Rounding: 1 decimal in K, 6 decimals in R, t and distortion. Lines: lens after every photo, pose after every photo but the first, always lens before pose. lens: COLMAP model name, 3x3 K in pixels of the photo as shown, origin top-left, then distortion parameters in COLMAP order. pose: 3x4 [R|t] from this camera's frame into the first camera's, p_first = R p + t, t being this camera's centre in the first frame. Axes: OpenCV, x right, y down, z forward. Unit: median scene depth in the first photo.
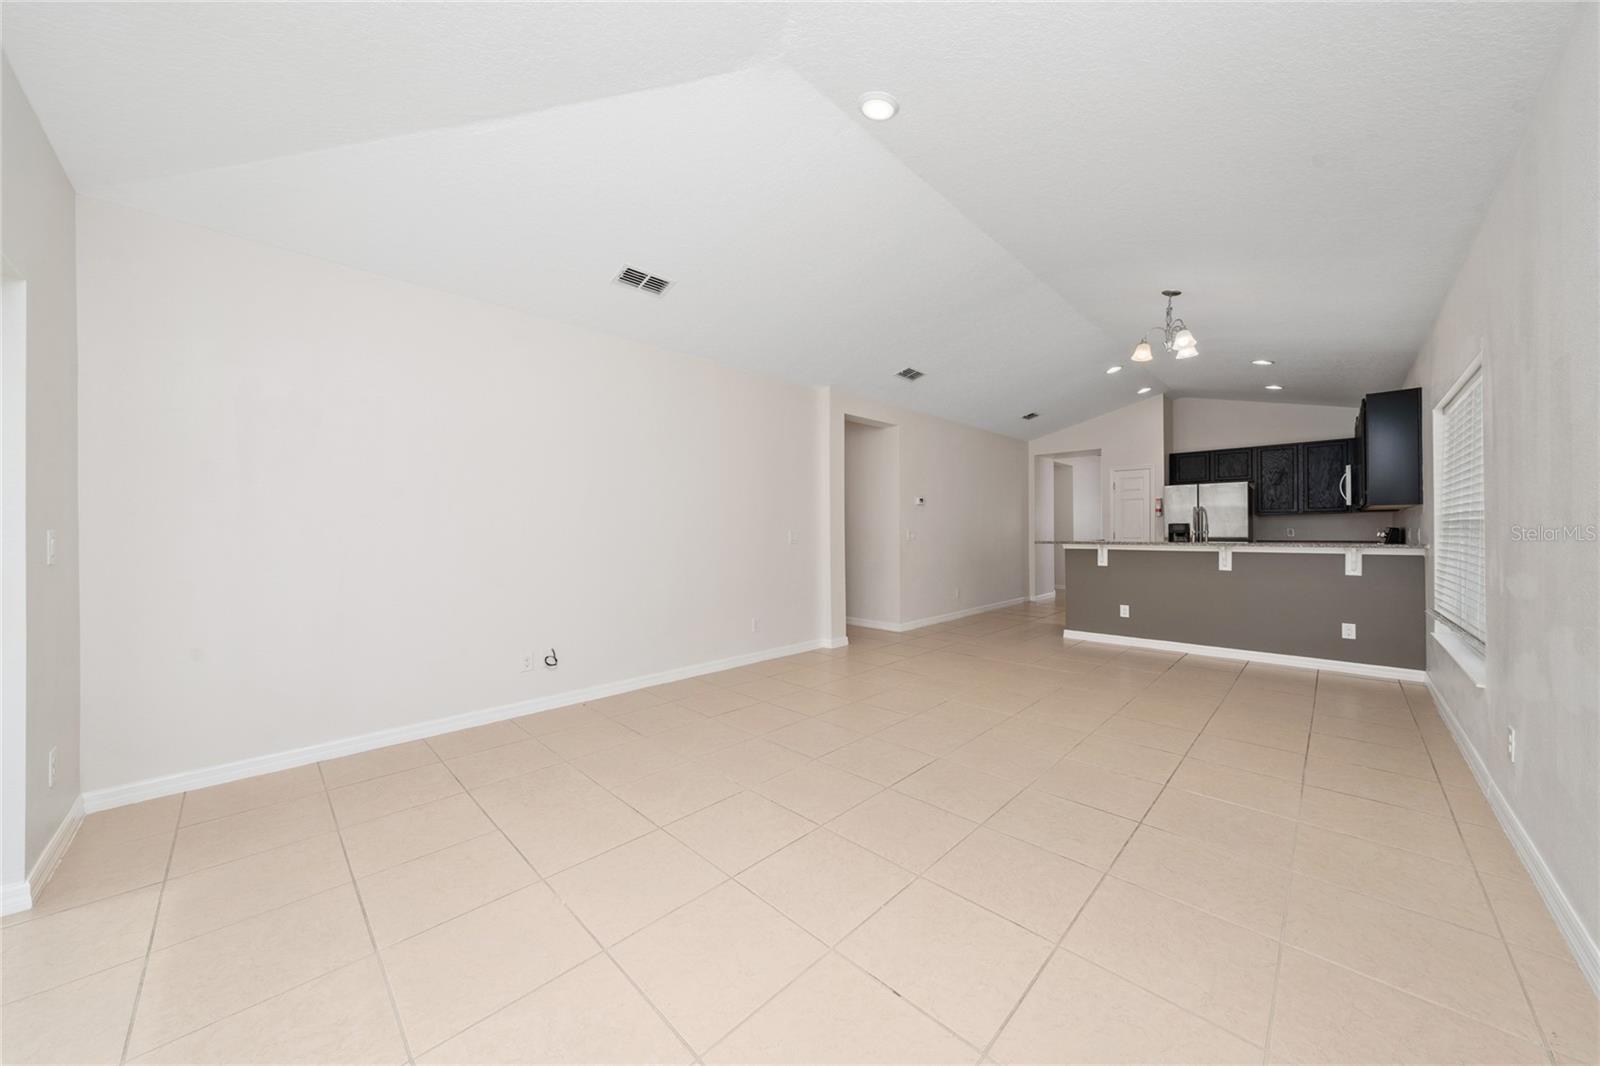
lens RADIAL K [[545.5, 0, 801.6], [0, 545.5, 530.4], [0, 0, 1]] dist [-0.000828, 0.000014]
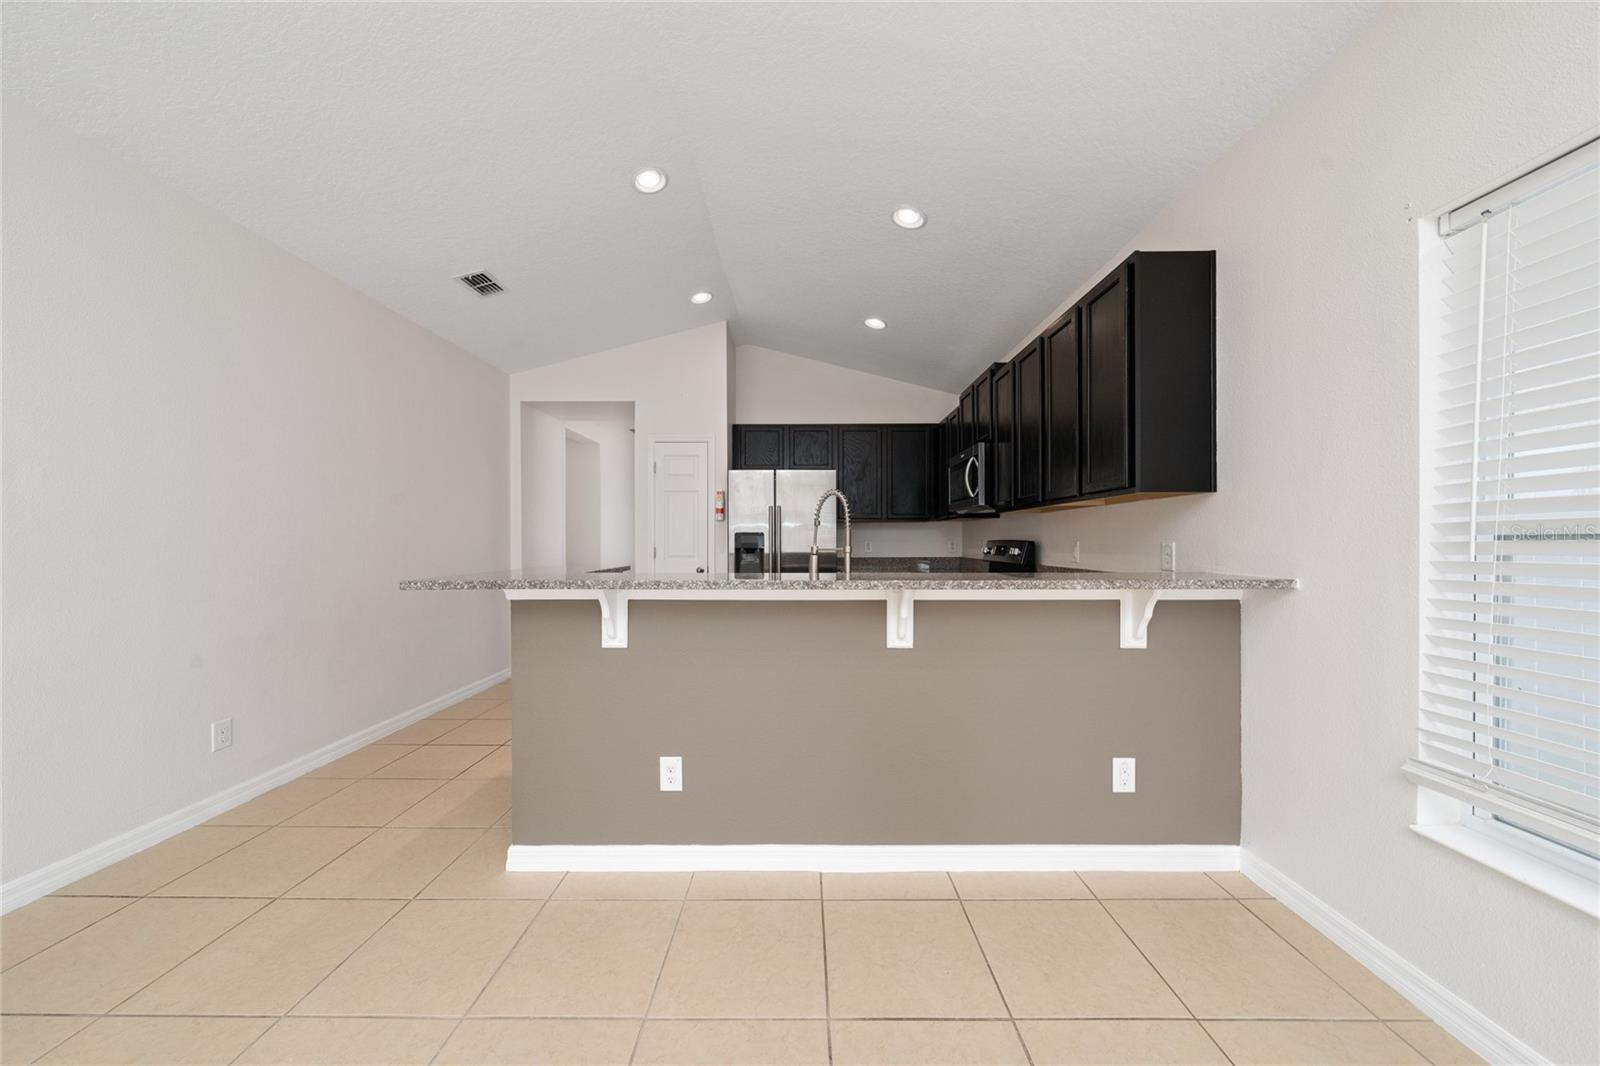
lens RADIAL K [[545.5, 0, 800.6], [0, 545.5, 540.1], [0, 0, 1]] dist [-0.000828, 0.000014]
pose [[0.717405, 0.004744, 0.696640, 0.310733], [-0.001357, 0.999984, -0.005411, -0.000775], [-0.696655, 0.002936, 0.717400, 0.526587]]
